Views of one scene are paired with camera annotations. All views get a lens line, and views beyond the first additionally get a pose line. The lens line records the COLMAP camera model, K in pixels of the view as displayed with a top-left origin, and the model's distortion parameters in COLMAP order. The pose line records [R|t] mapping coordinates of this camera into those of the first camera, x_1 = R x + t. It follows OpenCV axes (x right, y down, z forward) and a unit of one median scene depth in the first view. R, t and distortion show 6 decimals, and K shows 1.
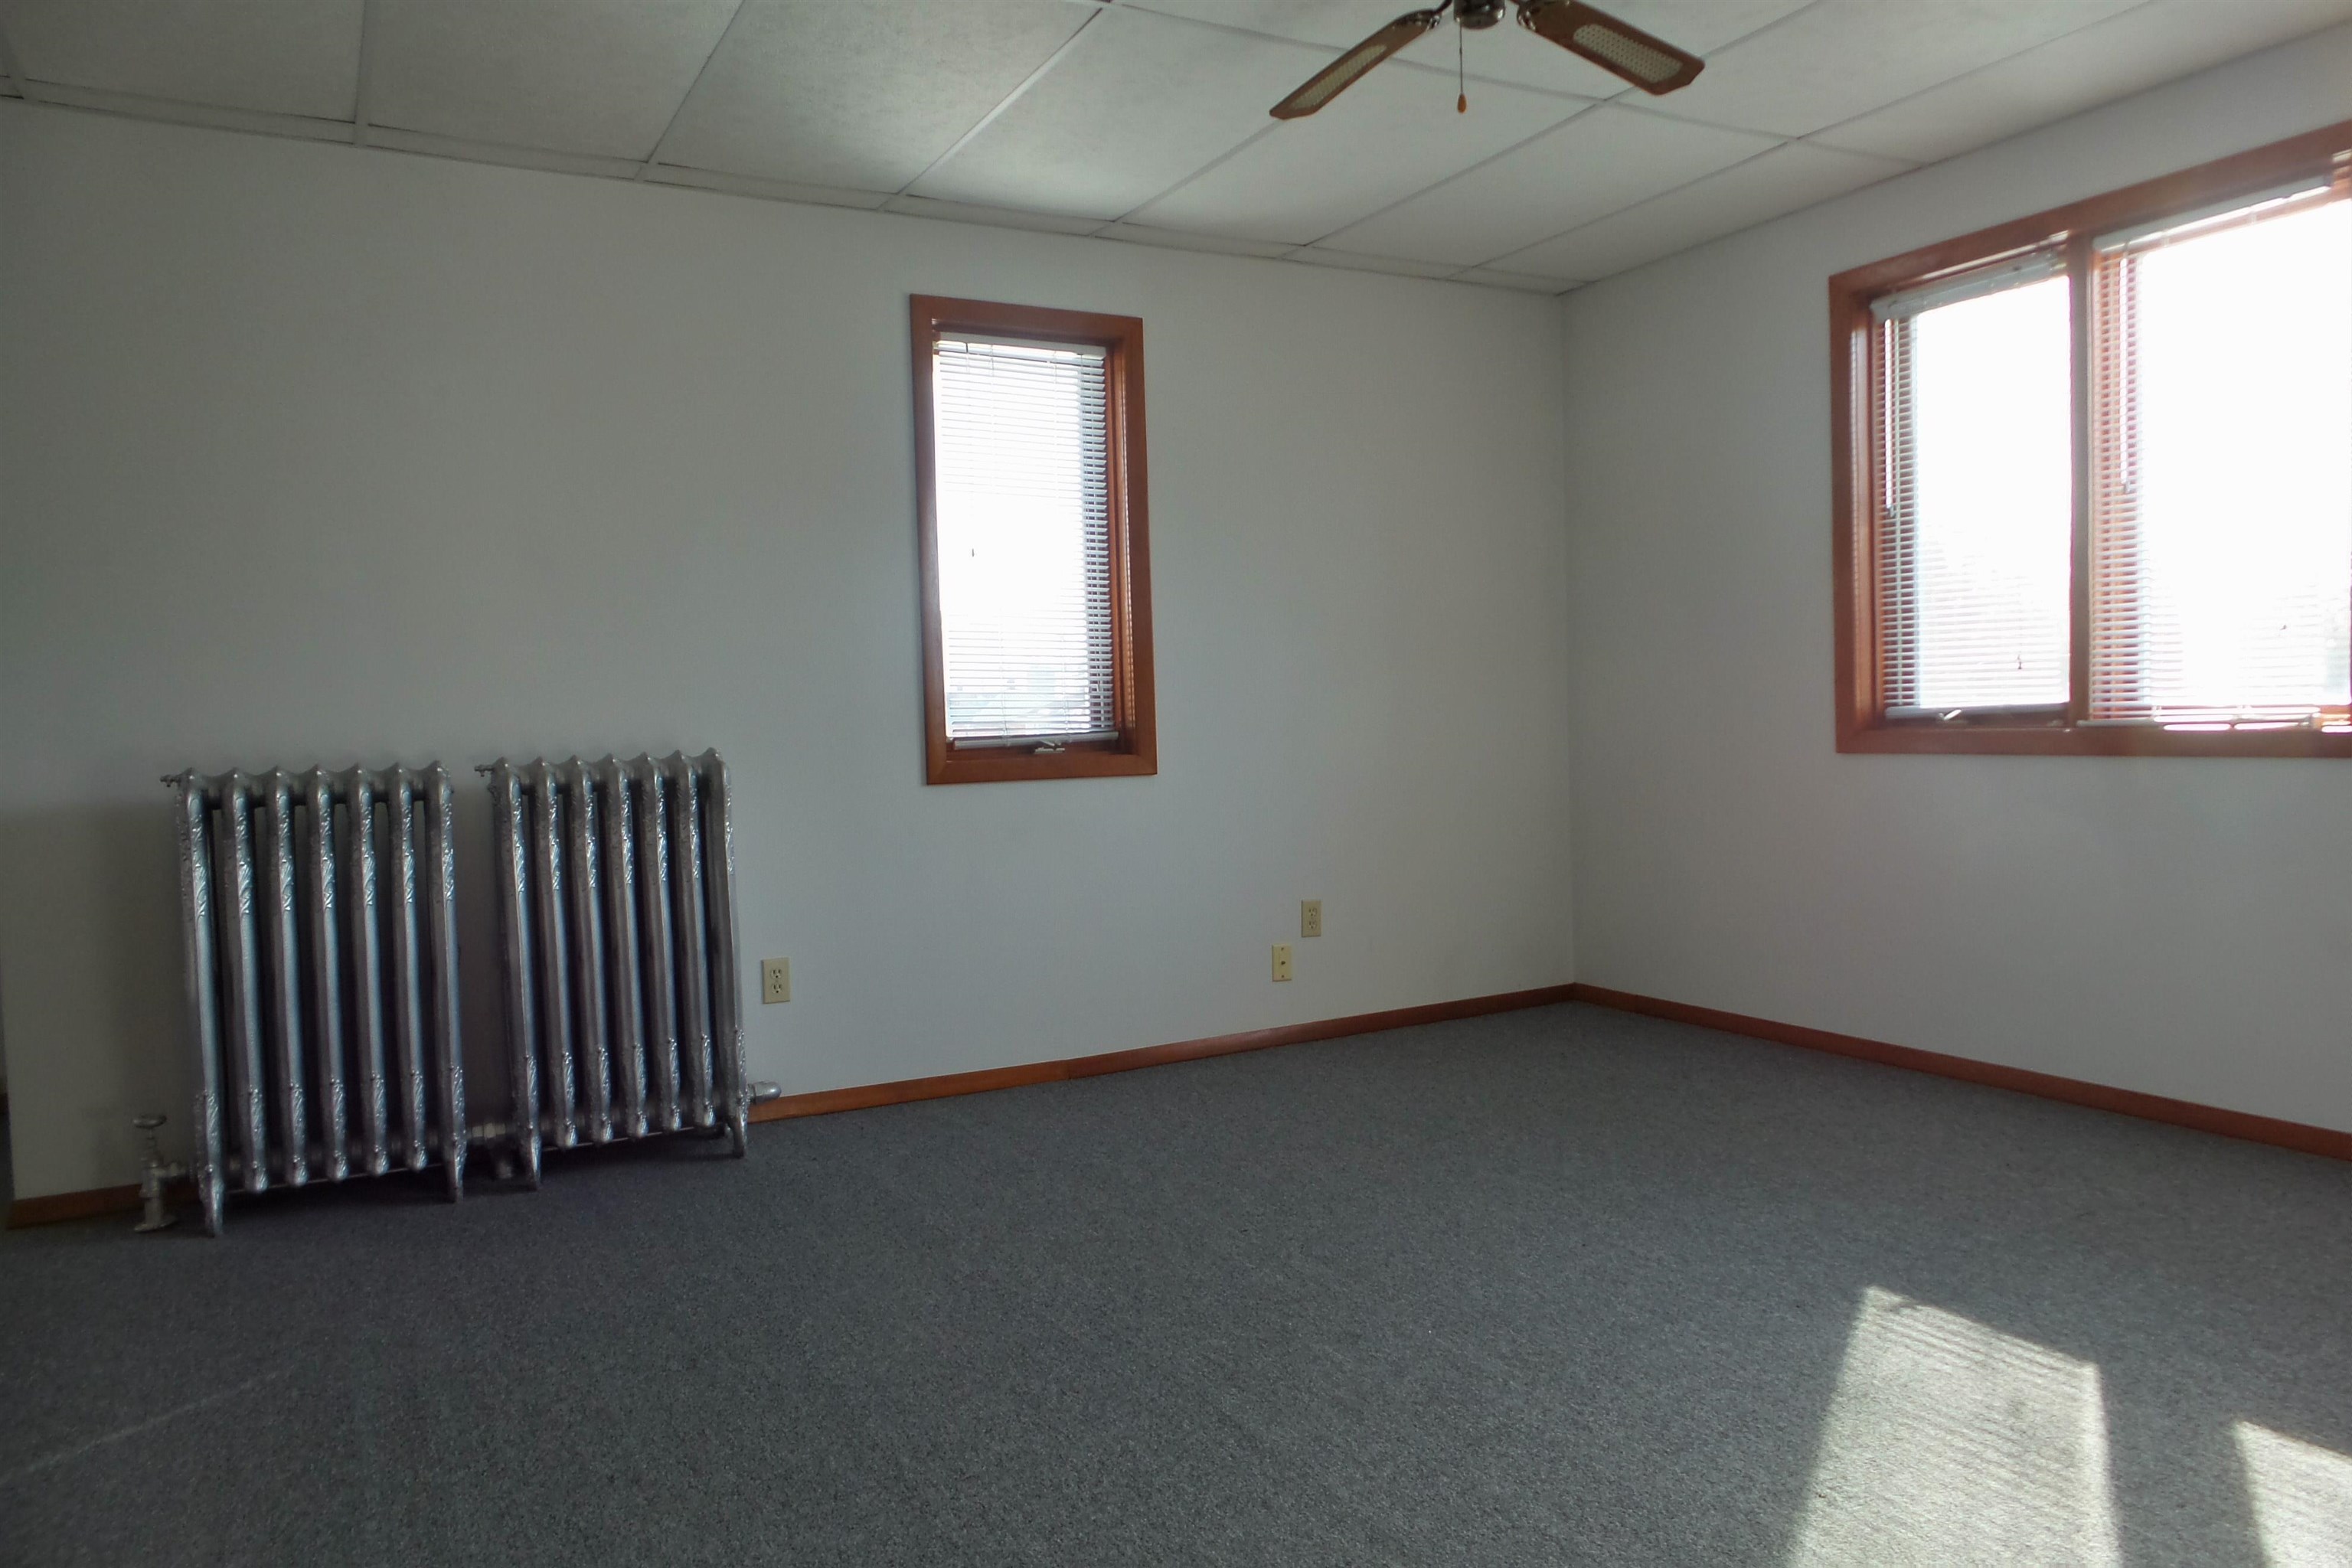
lens RADIAL K [[1644.1, 0, 1176.0], [0, 1644.1, 784.0], [0, 0, 1]] dist [-0.007472, -0.003508]
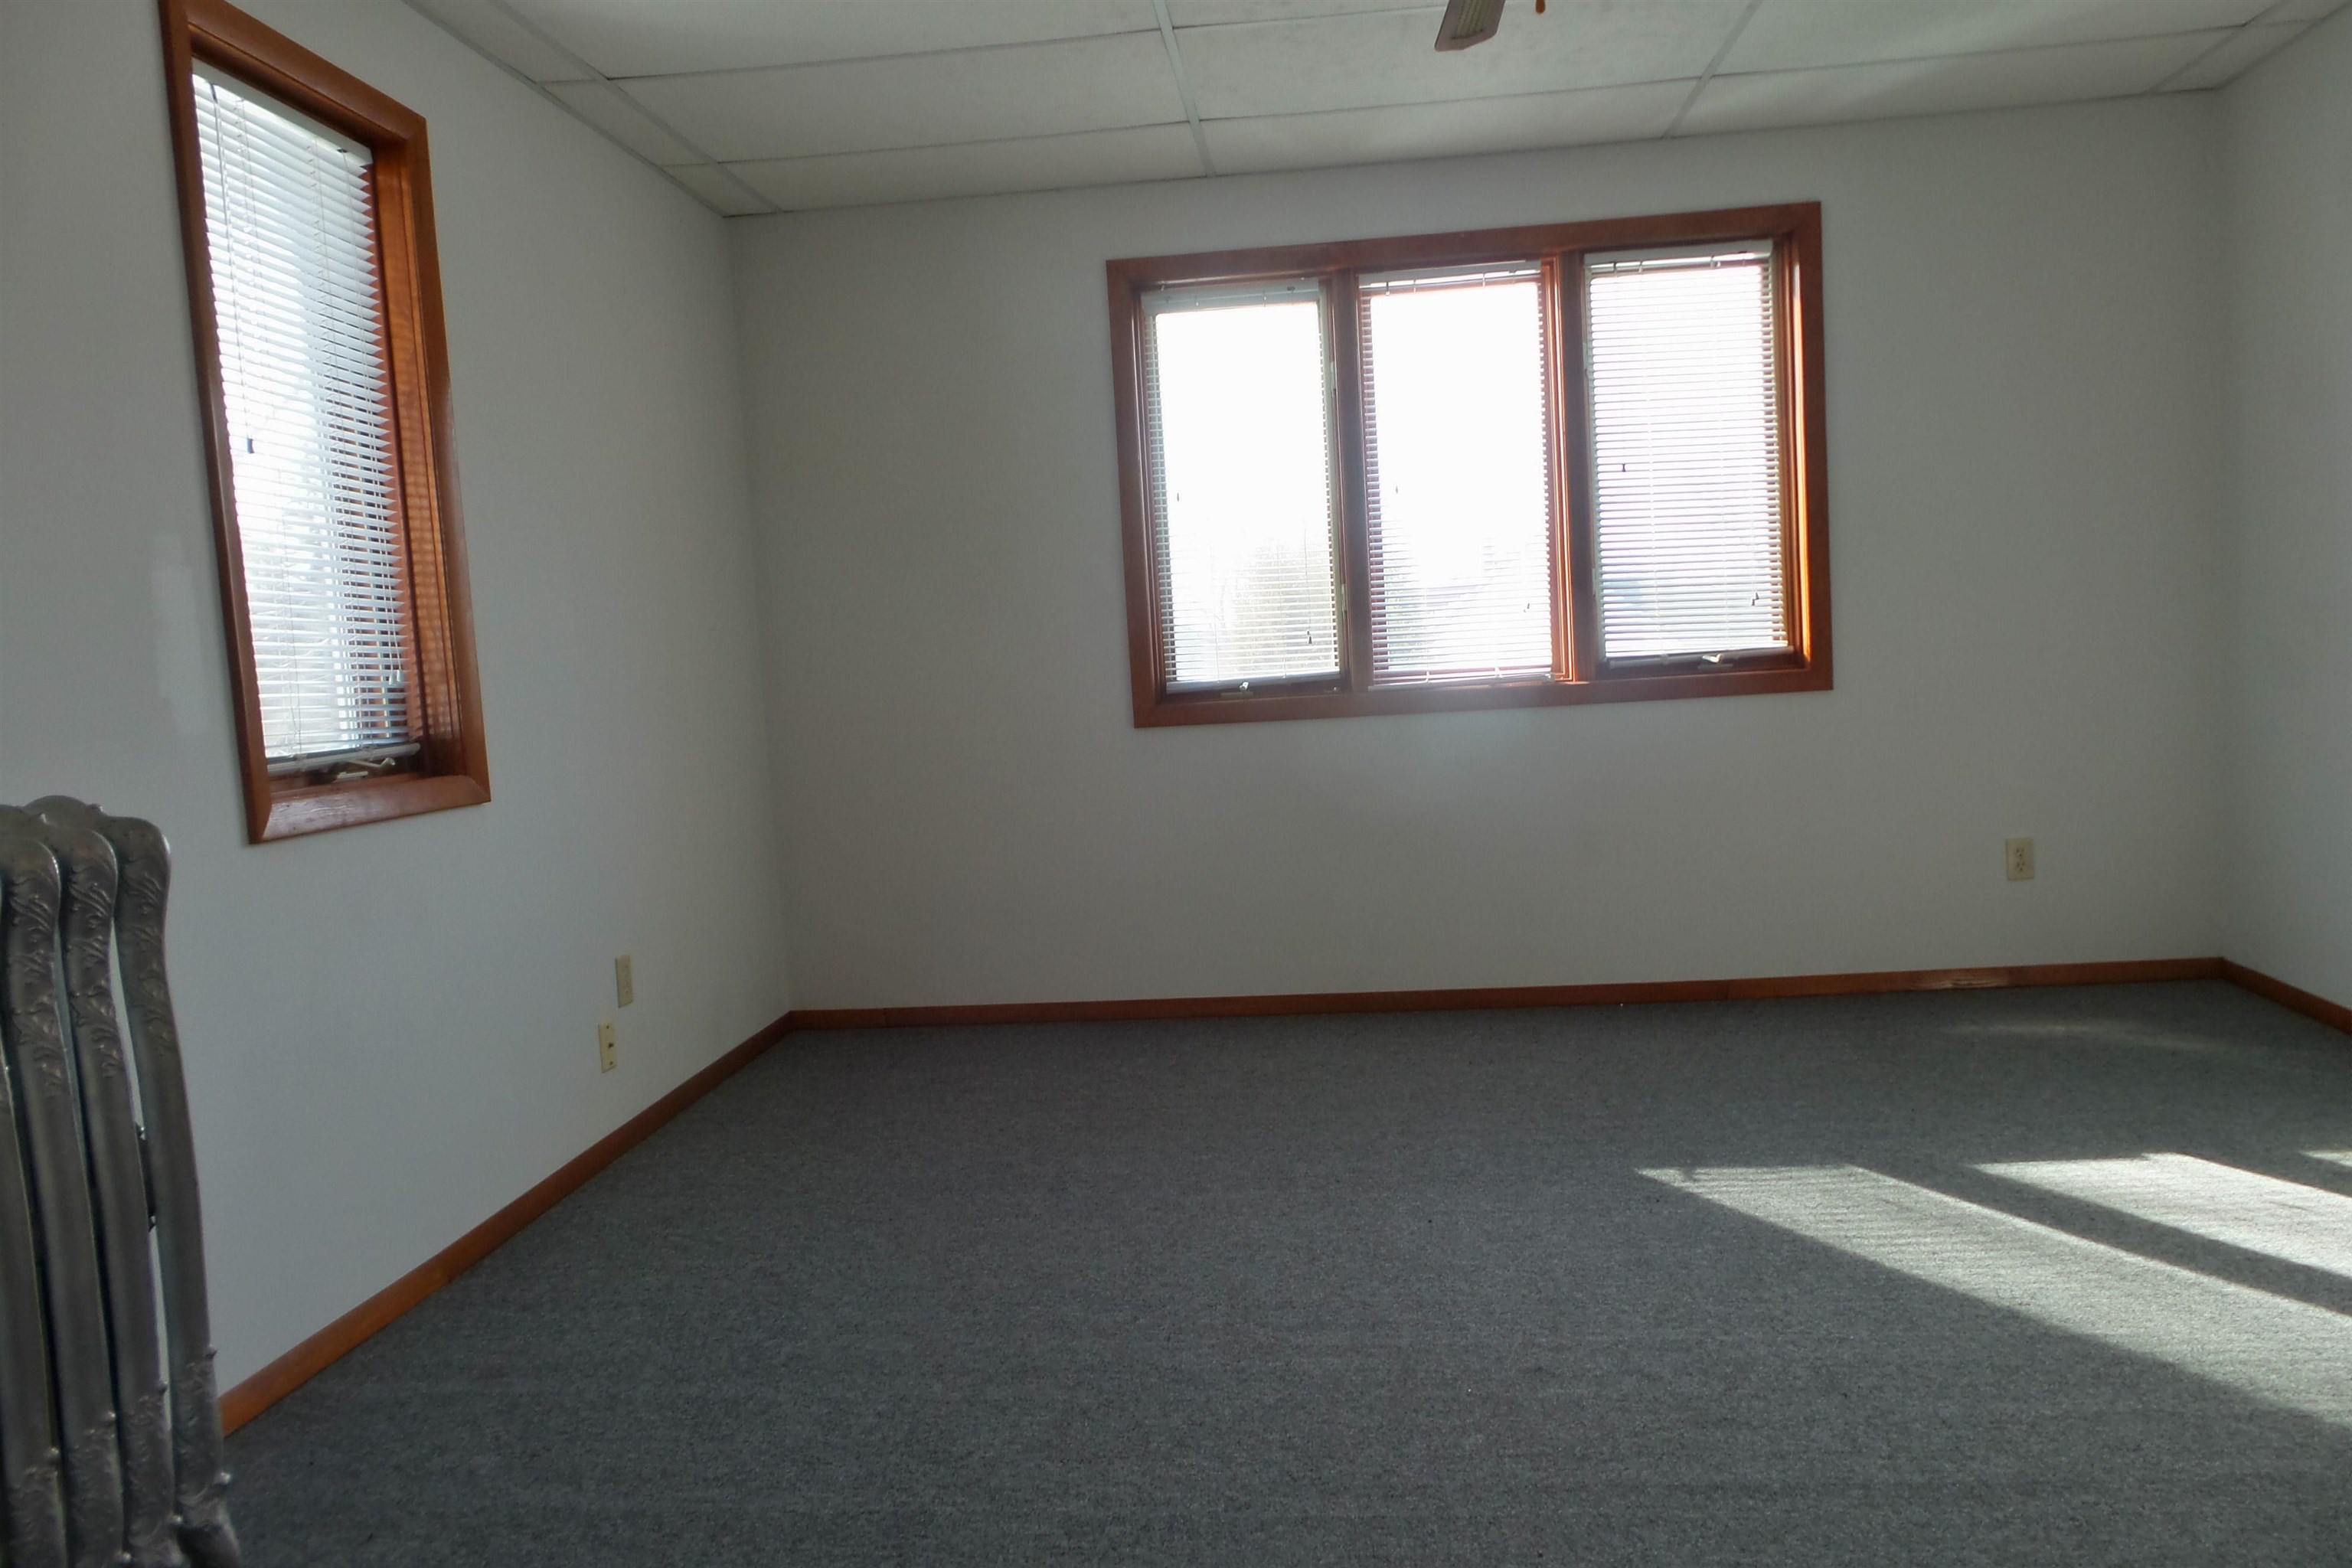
lens RADIAL K [[1644.1, 0, 1176.0], [0, 1644.1, 784.0], [0, 0, 1]] dist [-0.007472, -0.003508]
pose [[0.545228, -0.067497, 0.835566, -0.543658], [0.077103, 0.996566, 0.030190, -0.015174], [-0.834734, 0.047964, 0.548560, 0.503926]]
